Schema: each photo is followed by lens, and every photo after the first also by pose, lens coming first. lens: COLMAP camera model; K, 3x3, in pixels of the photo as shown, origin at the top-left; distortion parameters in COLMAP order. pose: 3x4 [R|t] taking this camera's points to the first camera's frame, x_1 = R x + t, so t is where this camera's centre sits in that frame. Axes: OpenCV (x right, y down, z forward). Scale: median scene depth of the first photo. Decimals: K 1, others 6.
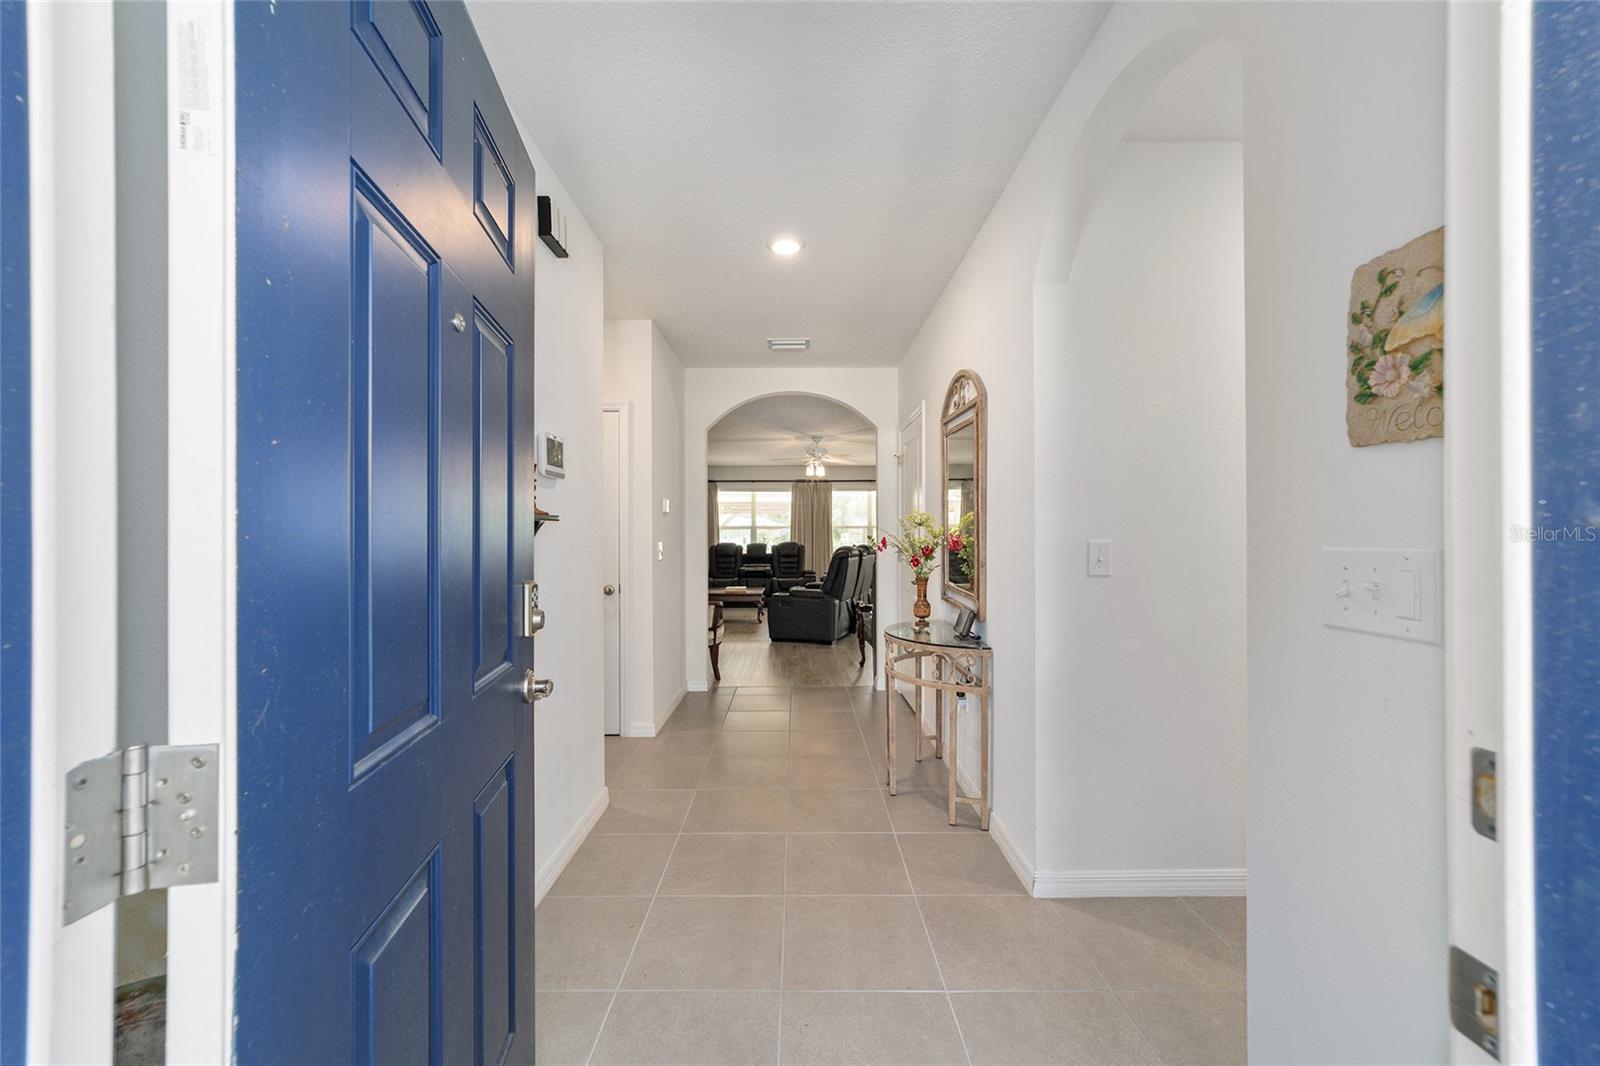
lens RADIAL K [[612.5, 0, 792.2], [0, 612.5, 535.2], [0, 0, 1]] dist [-0.018151, 0.009069]
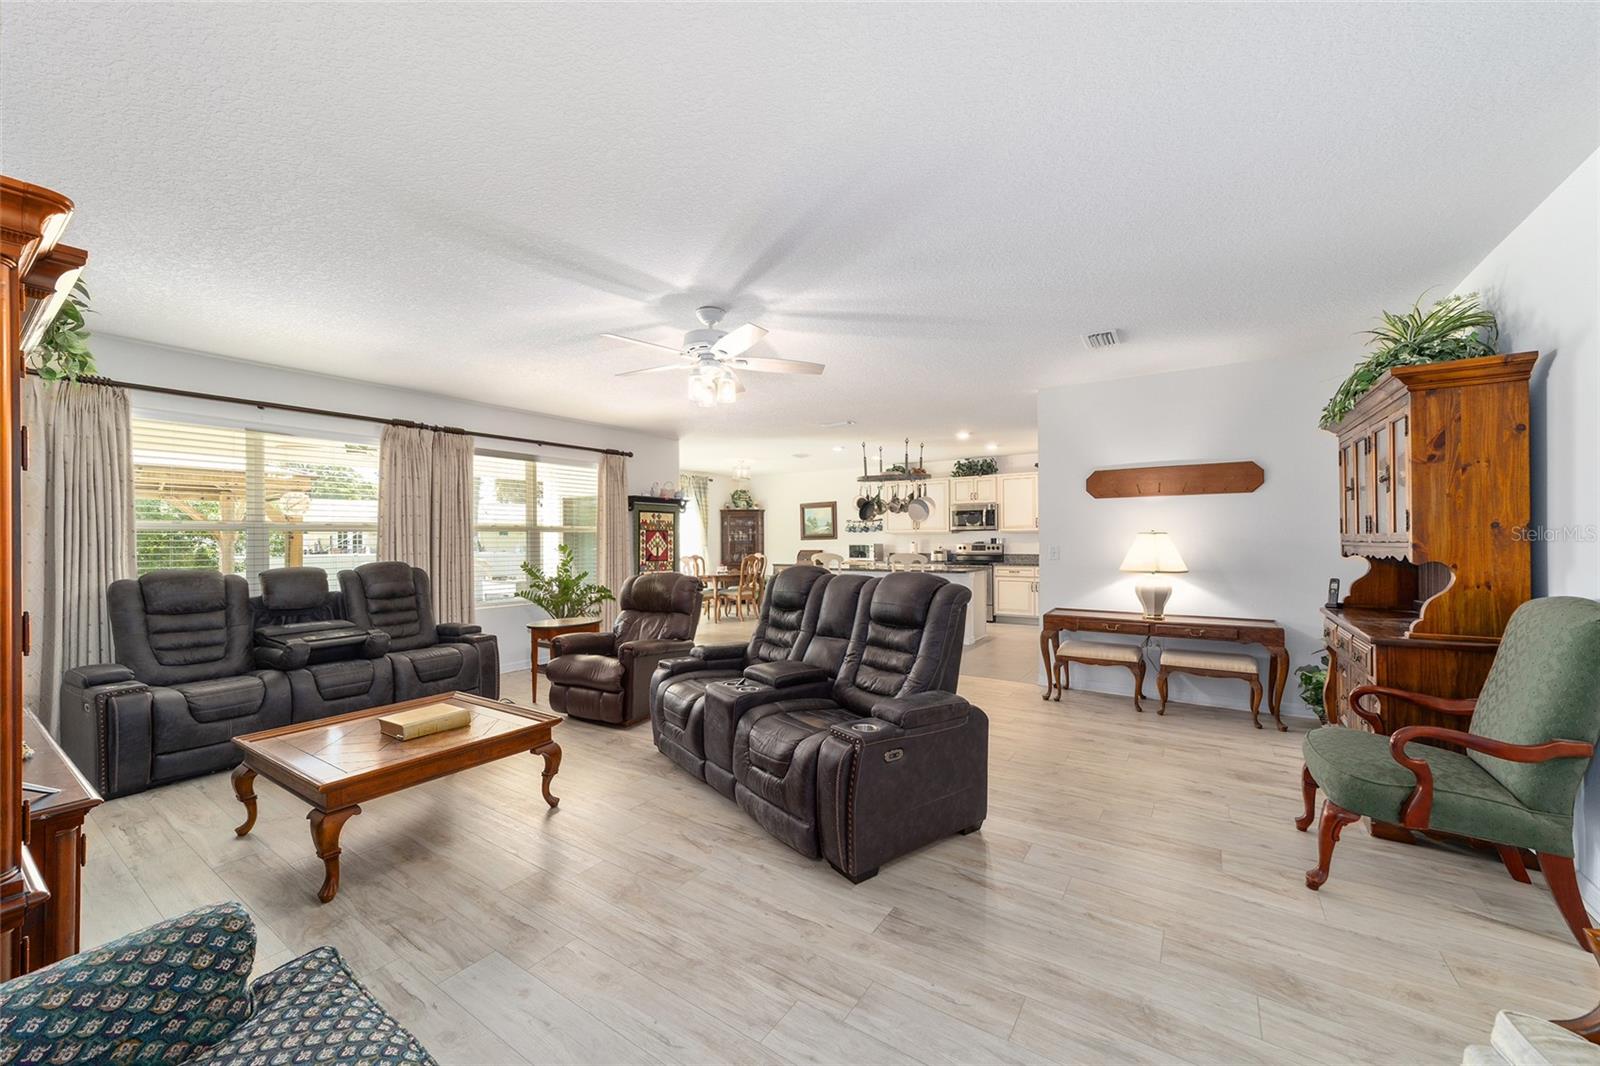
lens RADIAL K [[612.5, 0, 792.2], [0, 612.5, 535.2], [0, 0, 1]] dist [-0.018151, 0.009069]
pose [[0.558717, 0.003841, 0.829350, -0.200022], [0.003382, 0.999970, -0.006909, -0.003605], [-0.829352, 0.006665, 0.558687, 0.536443]]
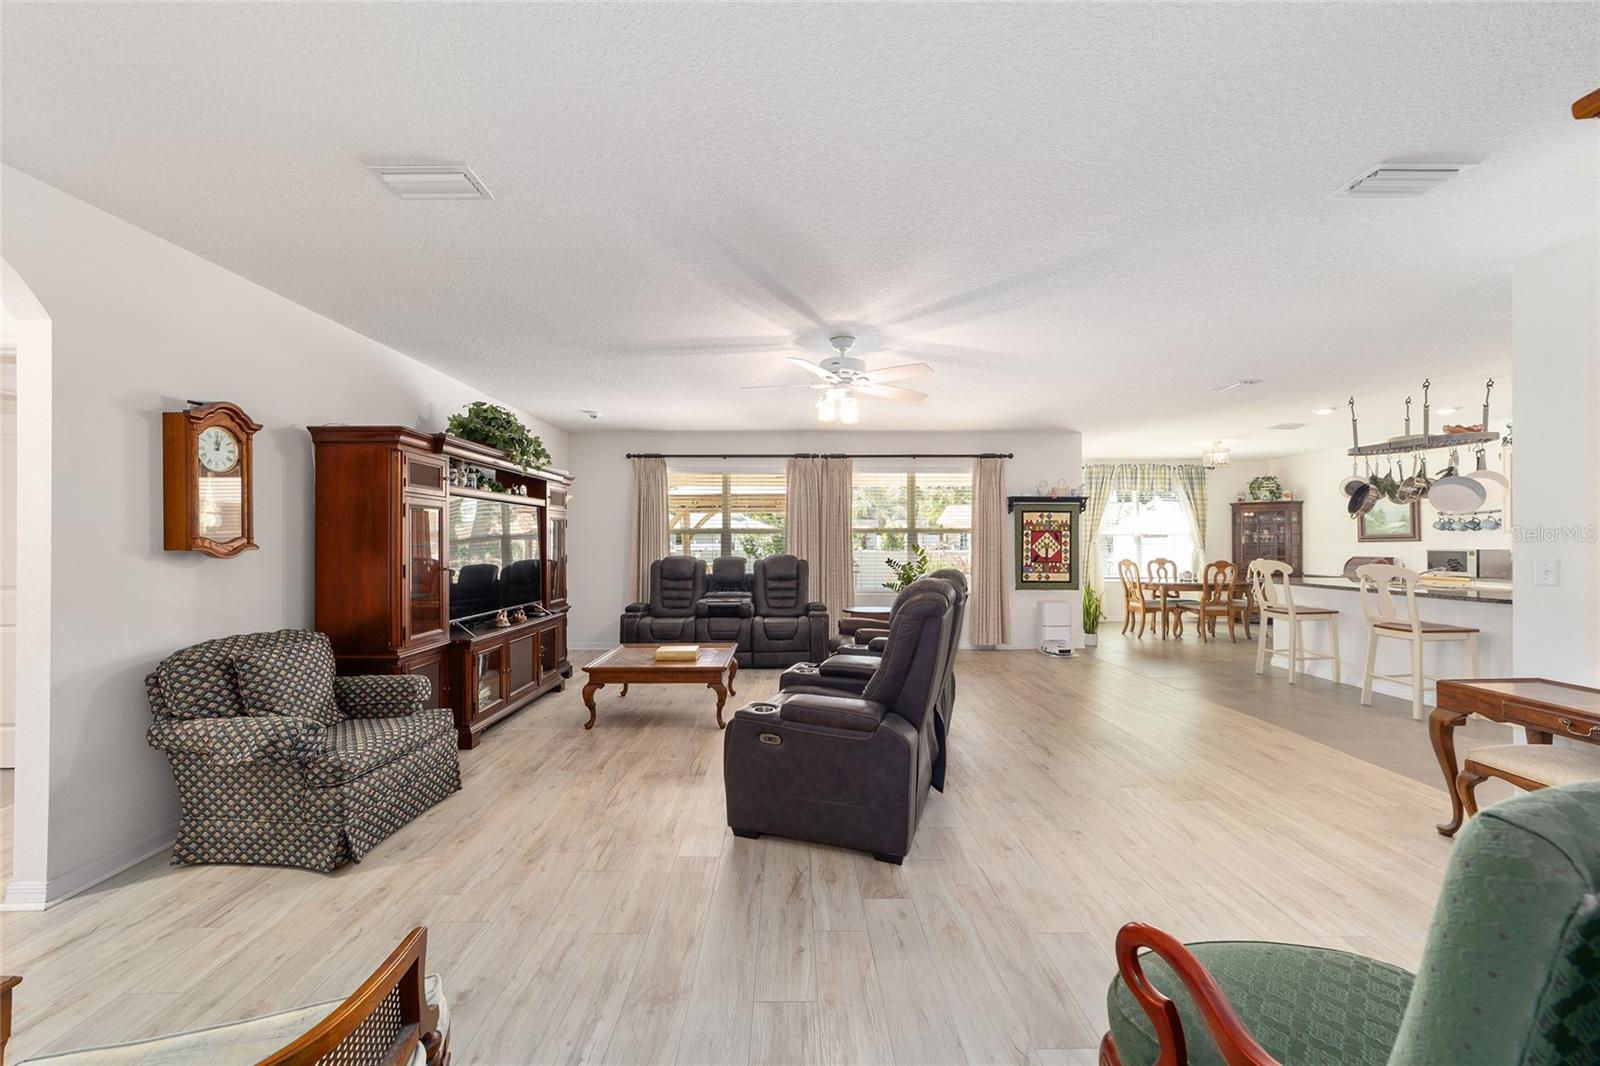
lens RADIAL K [[612.5, 0, 792.2], [0, 612.5, 535.2], [0, 0, 1]] dist [-0.018151, 0.009069]
pose [[0.999948, 0.002288, 0.009986, -0.001712], [-0.002226, 0.999978, -0.006257, -0.004847], [-0.010000, 0.006235, 0.999931, 0.394757]]
